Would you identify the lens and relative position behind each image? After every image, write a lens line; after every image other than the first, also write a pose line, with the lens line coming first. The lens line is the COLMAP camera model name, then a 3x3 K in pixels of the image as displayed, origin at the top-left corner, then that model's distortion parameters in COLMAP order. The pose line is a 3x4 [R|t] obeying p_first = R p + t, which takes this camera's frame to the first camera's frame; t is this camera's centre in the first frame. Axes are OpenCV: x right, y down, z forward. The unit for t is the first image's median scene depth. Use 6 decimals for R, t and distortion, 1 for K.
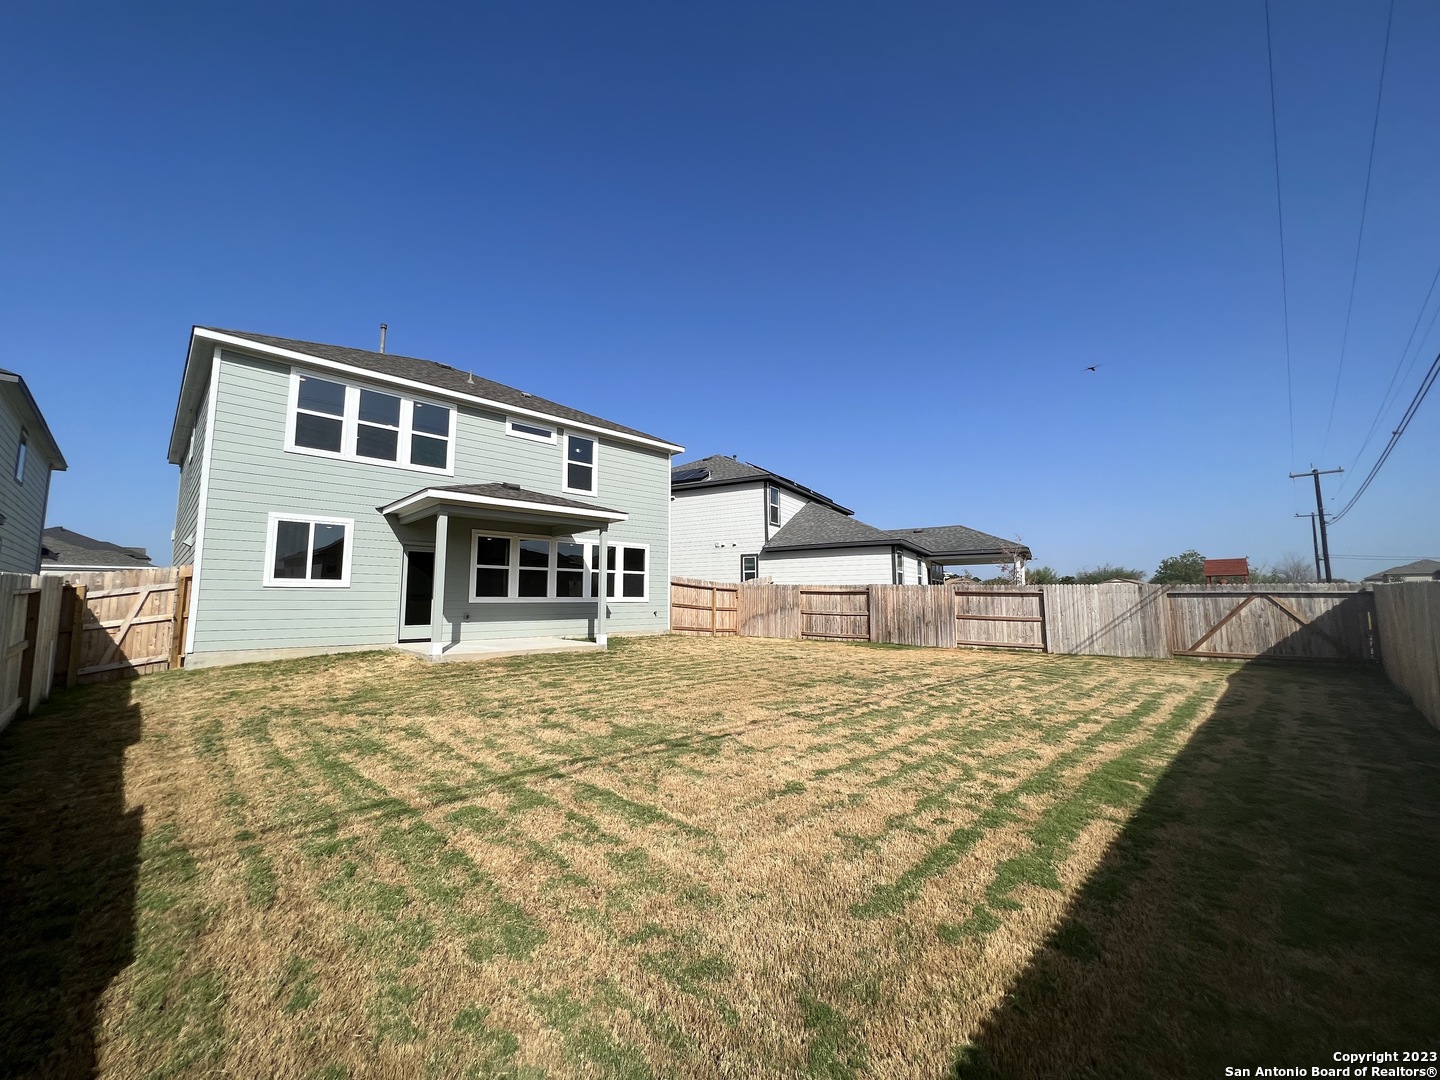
lens RADIAL K [[580.8, 0, 725.0], [0, 580.8, 531.8], [0, 0, 1]] dist [0.002307, 0.000134]
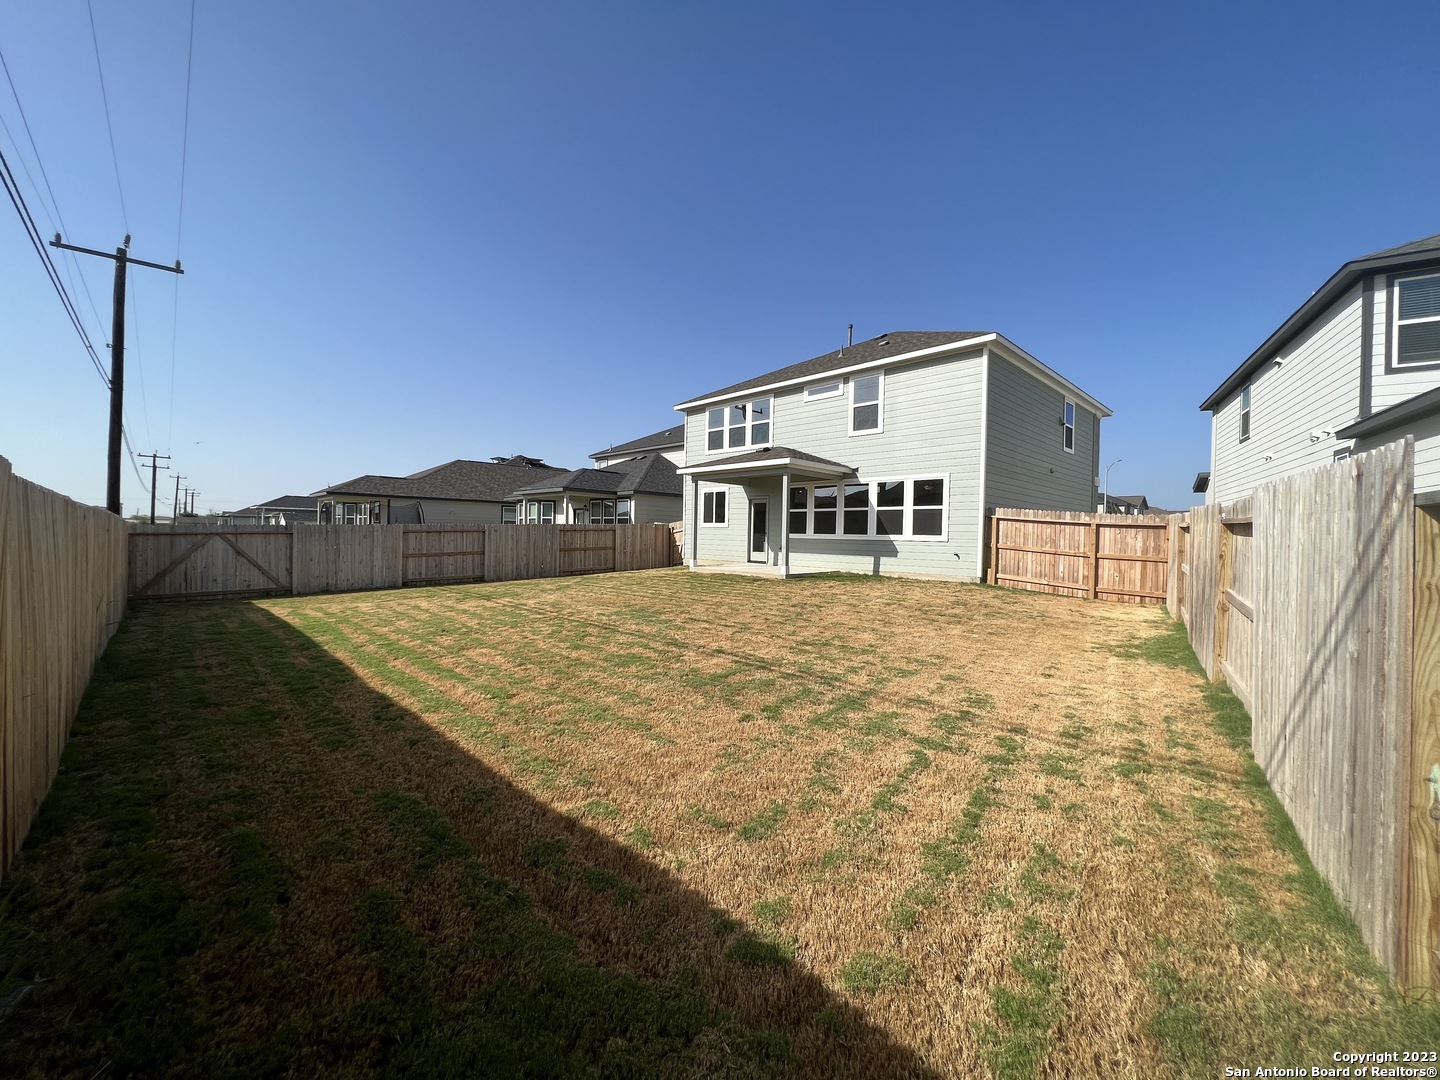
lens RADIAL K [[580.8, 0, 725.2], [0, 580.8, 542.7], [0, 0, 1]] dist [0.002307, 0.000134]
pose [[-0.018850, 0.009927, -0.999773, 0.820979], [0.094418, 0.995500, 0.008104, 0.098220], [0.995354, -0.094244, -0.019702, 0.799313]]
